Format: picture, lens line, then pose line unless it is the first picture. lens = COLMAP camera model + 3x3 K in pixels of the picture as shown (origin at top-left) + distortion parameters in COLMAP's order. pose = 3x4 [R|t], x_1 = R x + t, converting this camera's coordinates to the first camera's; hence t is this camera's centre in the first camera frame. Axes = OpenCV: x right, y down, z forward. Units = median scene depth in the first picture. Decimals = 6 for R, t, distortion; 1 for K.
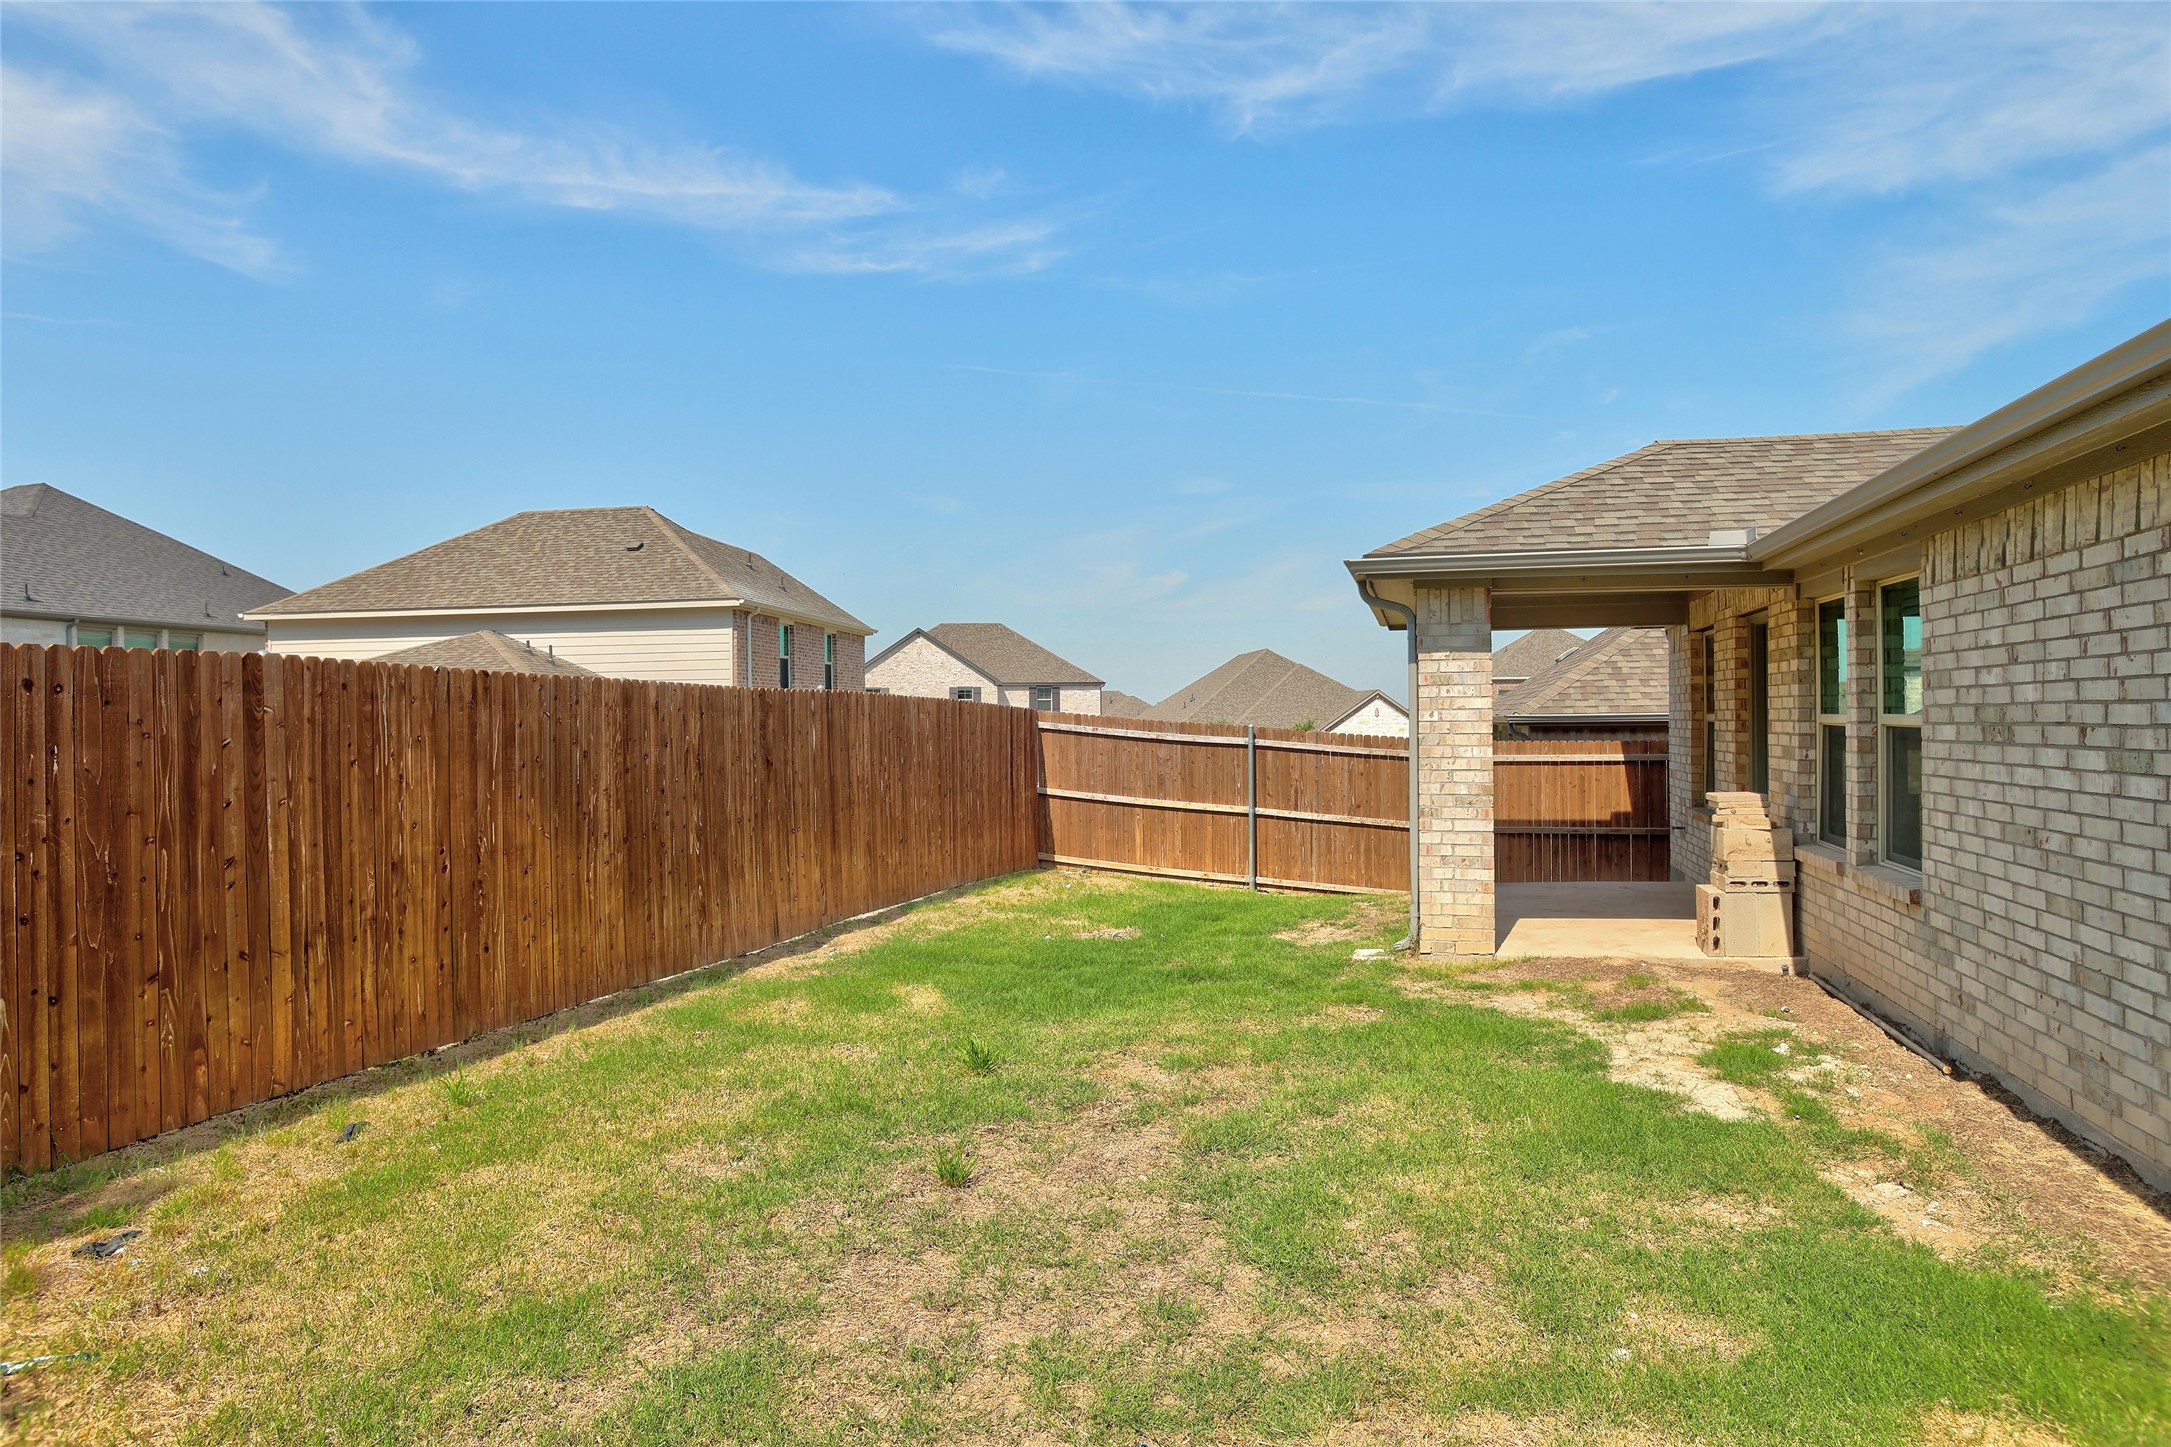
lens RADIAL K [[1250.5, 0, 1088.8], [0, 1250.5, 722.3], [0, 0, 1]] dist [-0.072931, 0.049371]
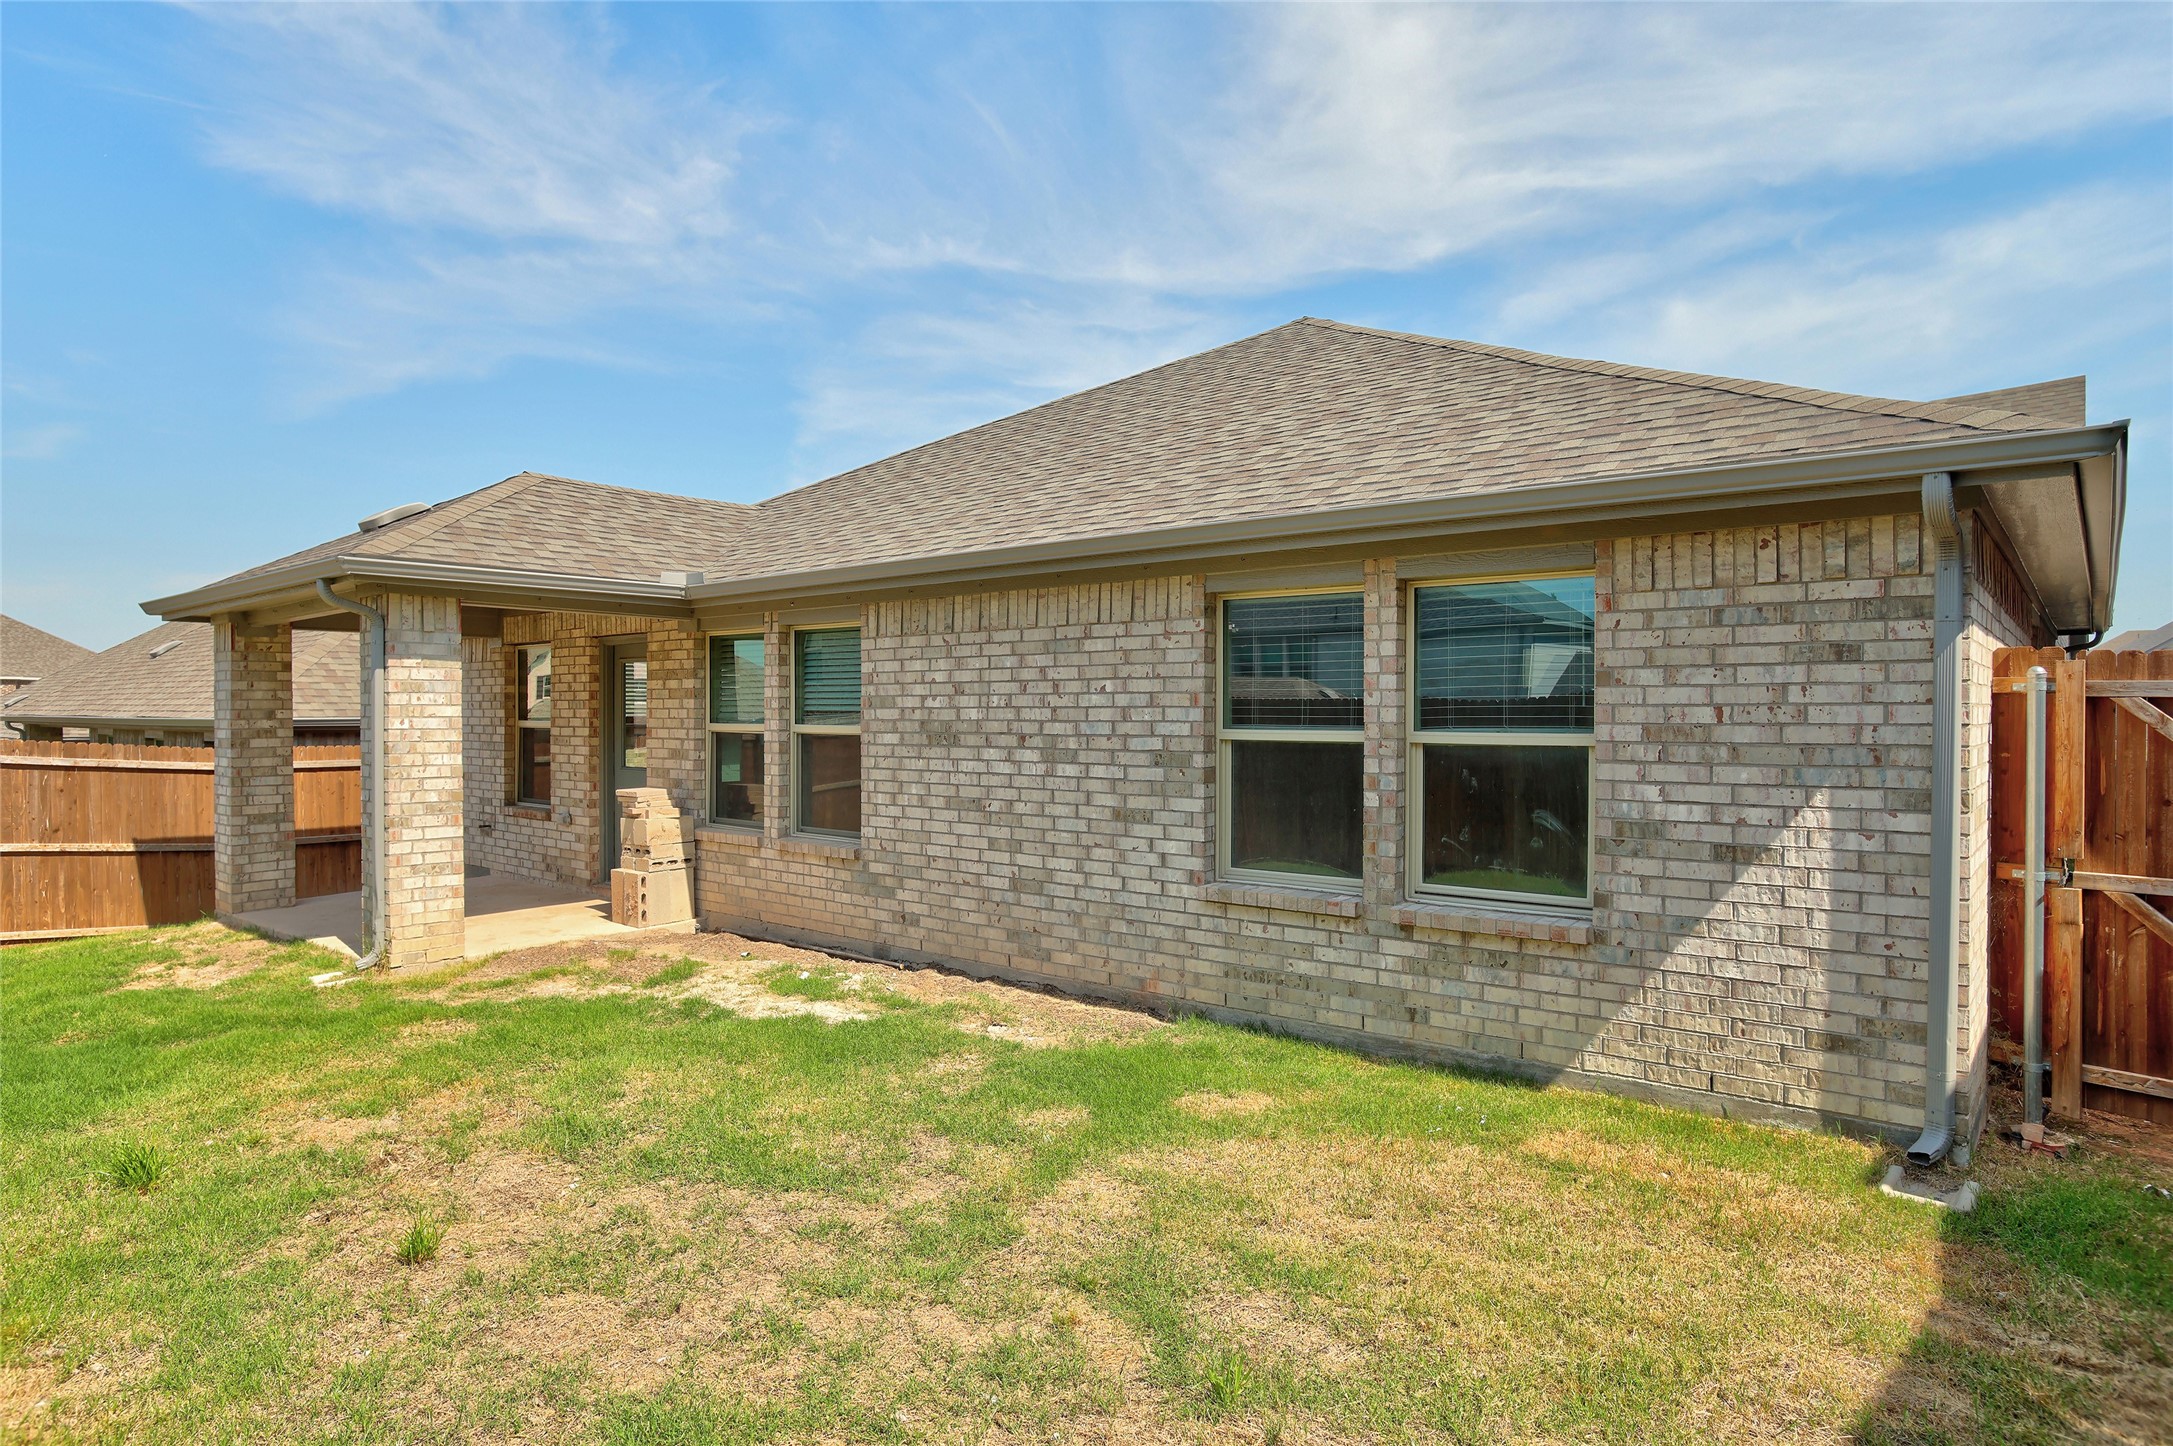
lens RADIAL K [[1245.2, 0, 1075.2], [0, 1245.2, 712.4], [0, 0, 1]] dist [-0.070915, 0.052312]
pose [[0.427928, 0.009918, 0.903758, -0.526658], [-0.002948, 0.999950, -0.009577, -0.008944], [-0.903808, 0.001434, 0.427936, 0.150993]]
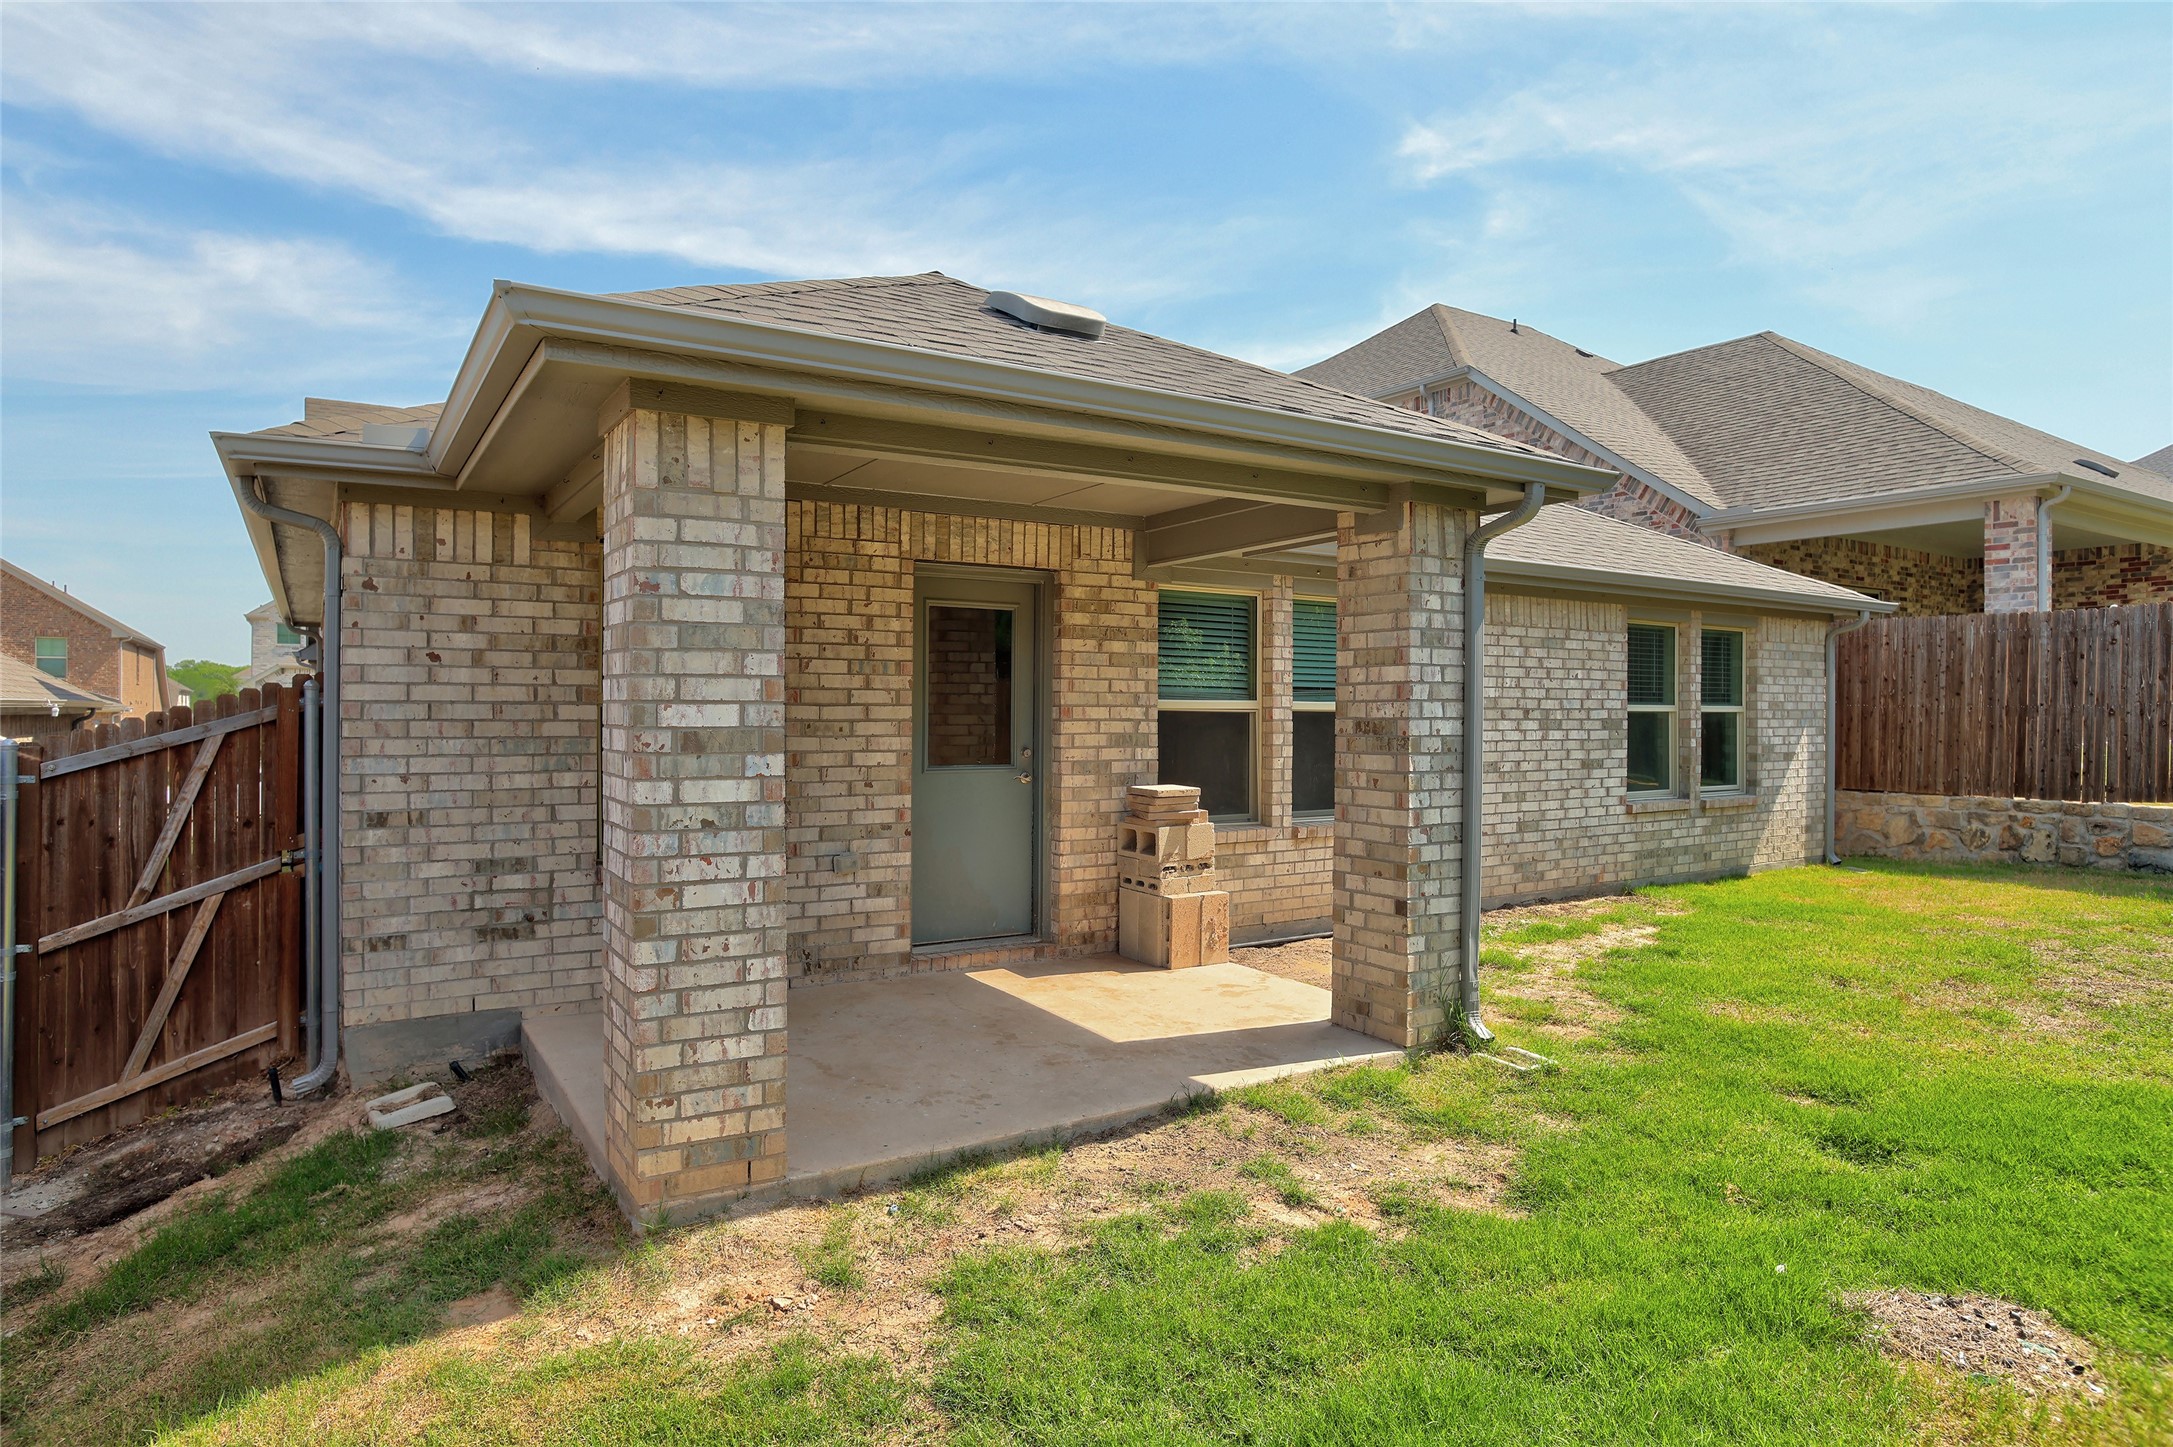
lens RADIAL K [[1245.2, 0, 1075.2], [0, 1245.2, 712.9], [0, 0, 1]] dist [-0.070915, 0.052312]
pose [[-0.736272, 0.009357, 0.676621, -0.055218], [0.006610, 0.999956, -0.006637, 0.013796], [-0.676653, -0.000414, -0.736302, 2.369718]]
